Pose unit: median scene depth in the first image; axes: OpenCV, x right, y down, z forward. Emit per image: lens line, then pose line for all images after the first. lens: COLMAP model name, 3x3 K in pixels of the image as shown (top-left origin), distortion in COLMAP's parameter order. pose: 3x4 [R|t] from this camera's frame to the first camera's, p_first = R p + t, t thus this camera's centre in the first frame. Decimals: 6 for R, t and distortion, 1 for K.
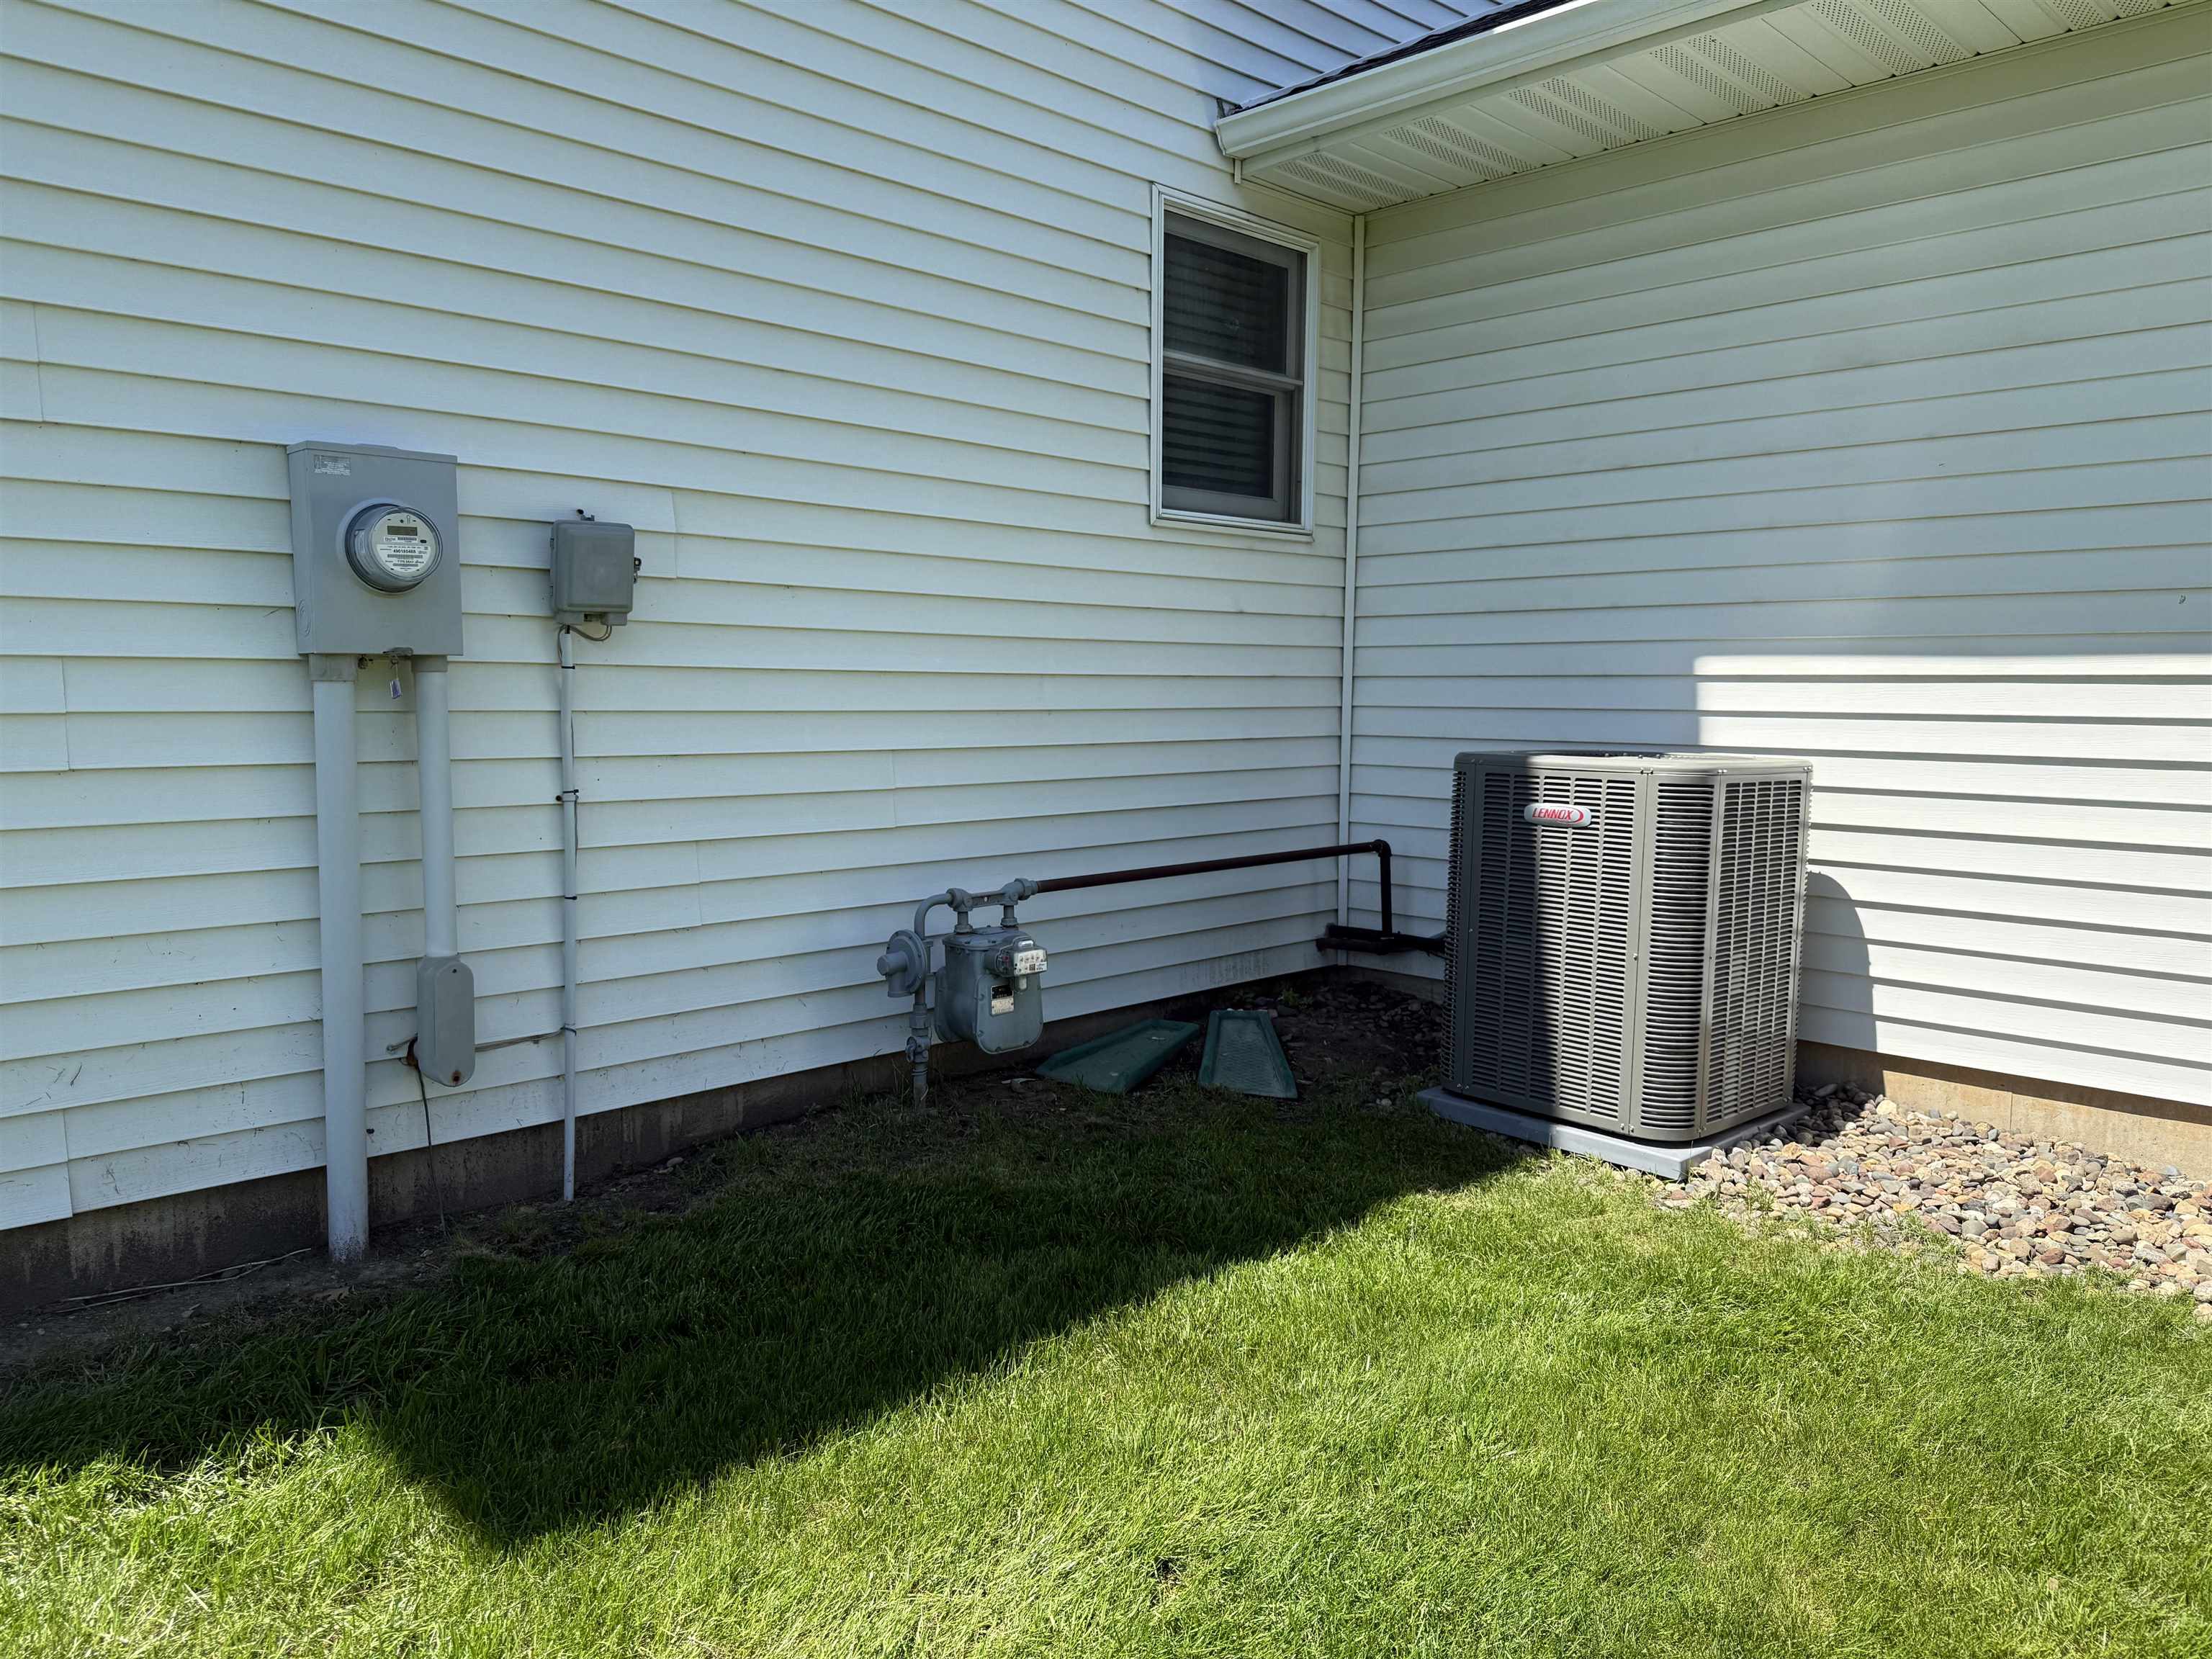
lens RADIAL K [[1538.3, 0, 1109.2], [0, 1538.3, 846.1], [0, 0, 1]] dist [0.114531, -0.160322]
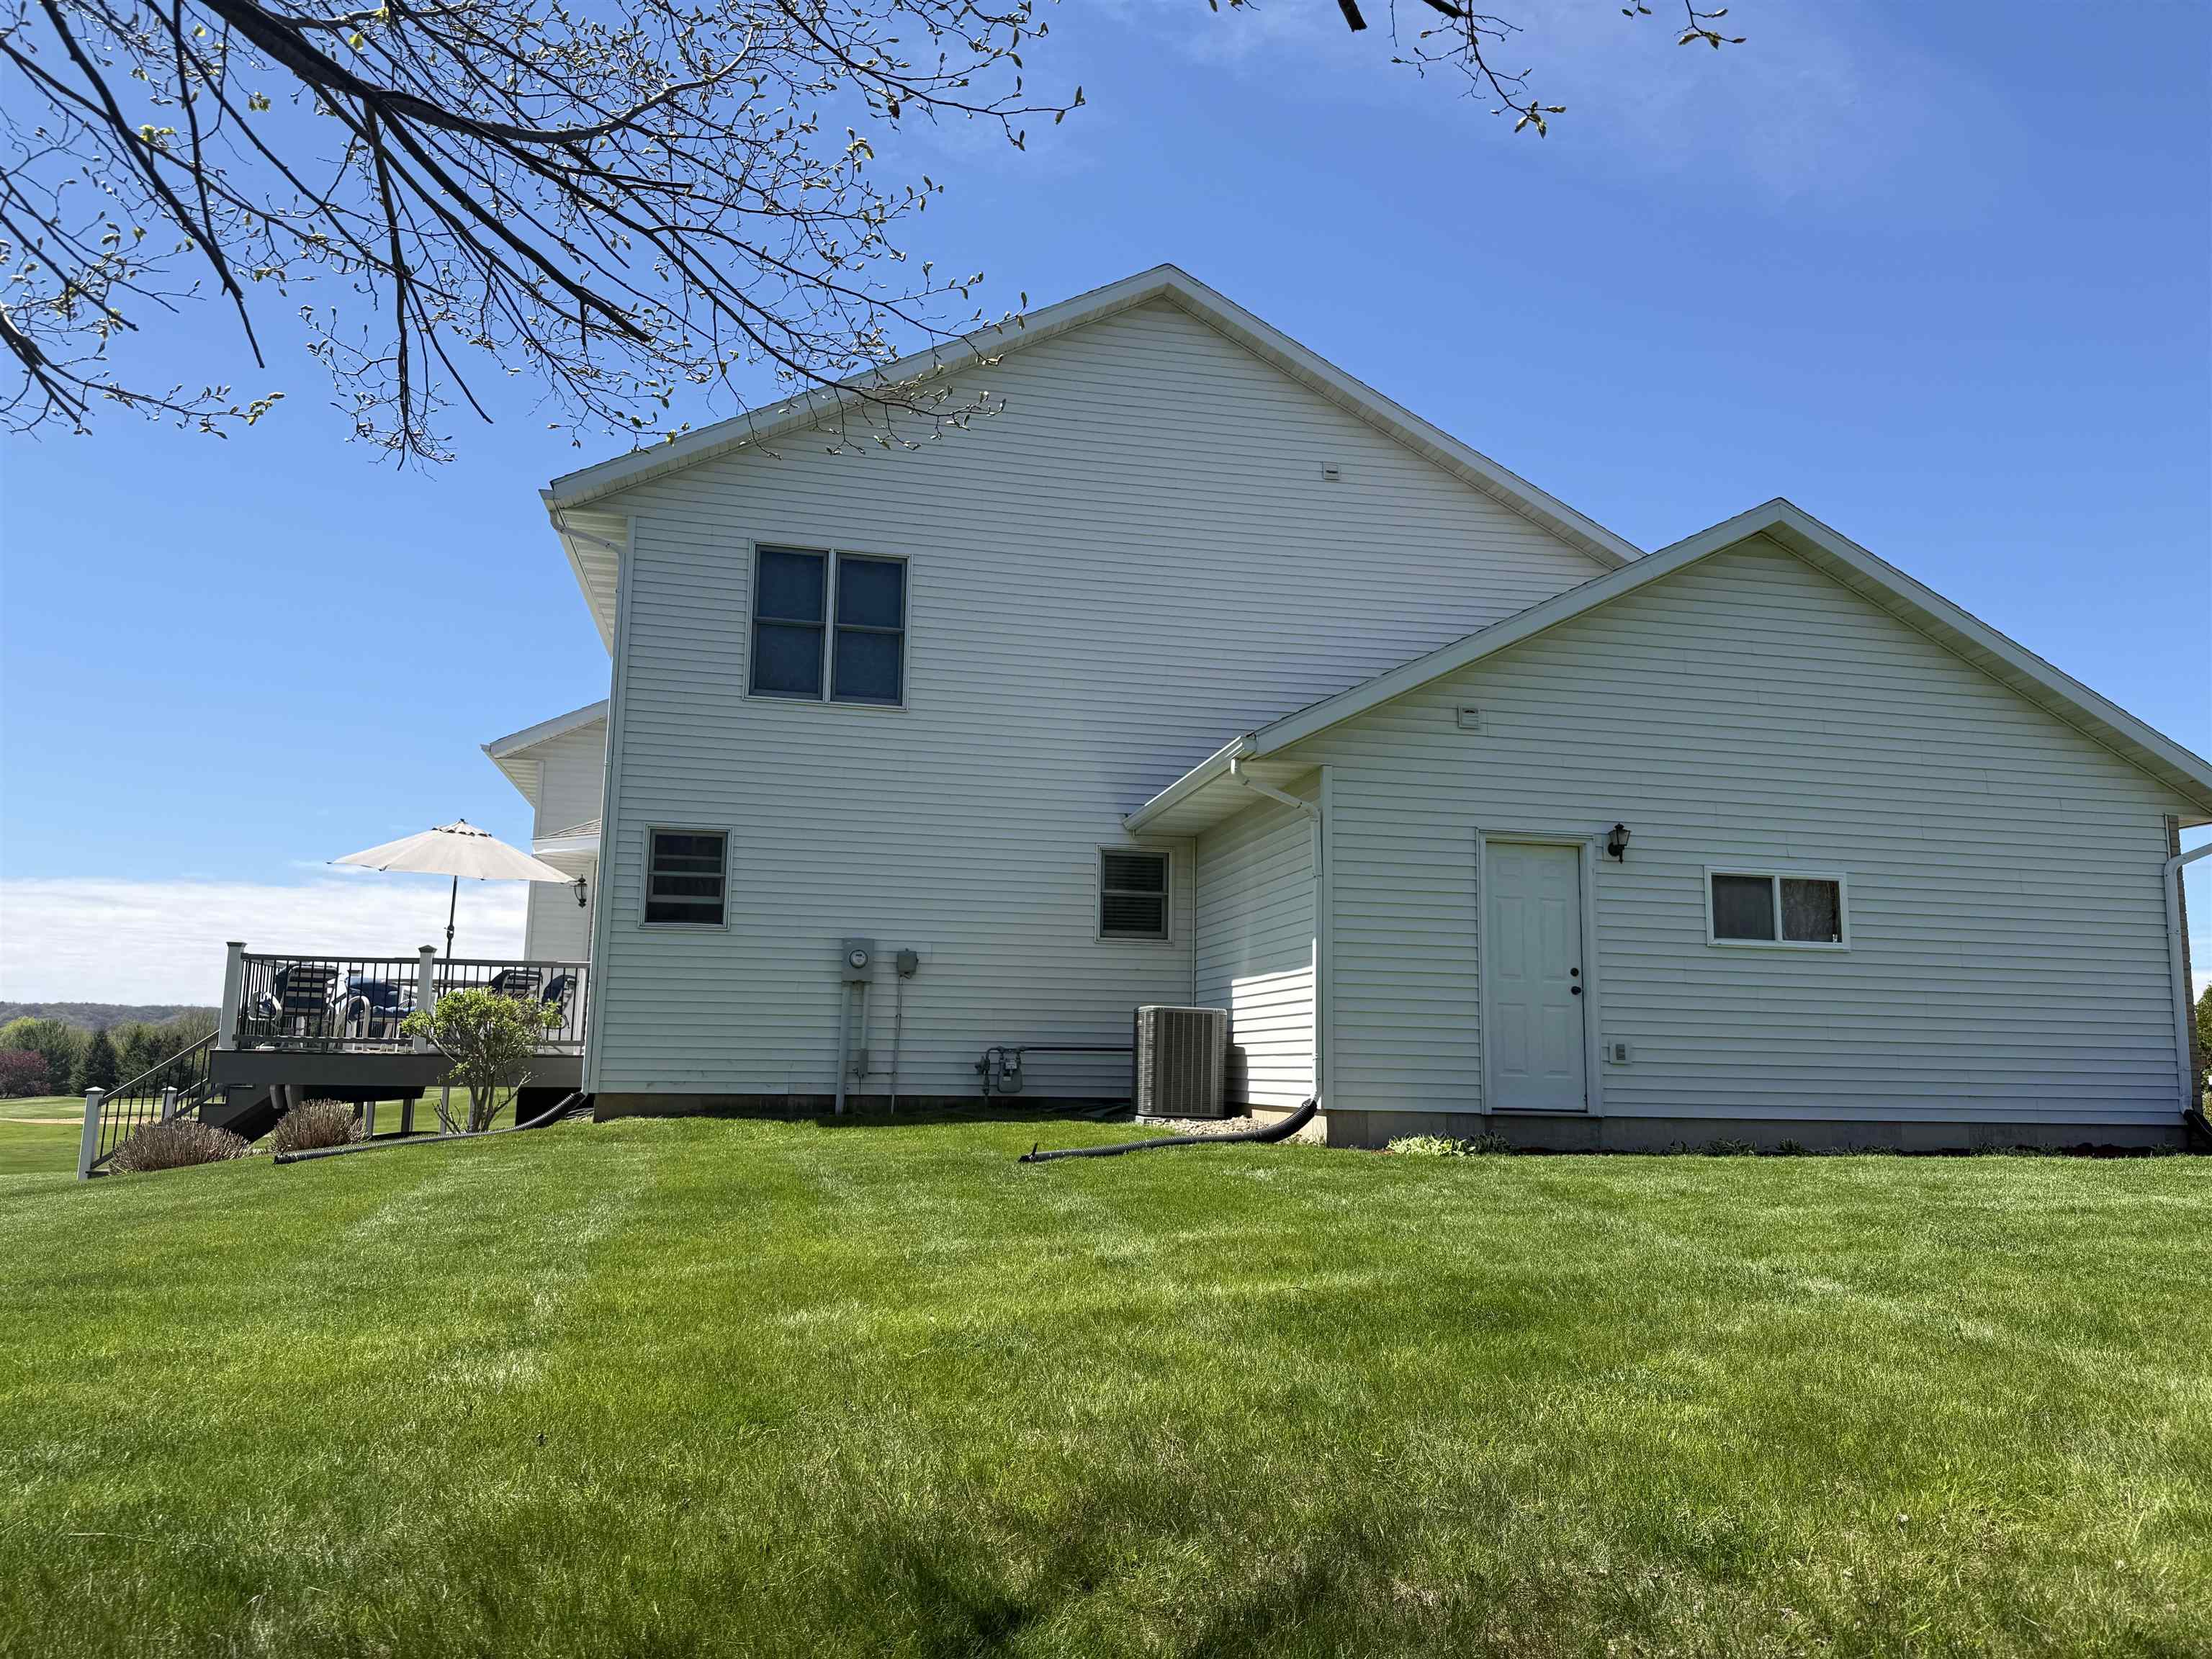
lens RADIAL K [[1538.3, 0, 1109.2], [0, 1538.3, 846.1], [0, 0, 1]] dist [0.114531, -0.160322]
pose [[0.840341, -0.071910, -0.537267, 2.407677], [-0.067261, 0.969668, -0.234987, 0.466549], [0.537869, 0.233607, 0.810016, -2.179785]]
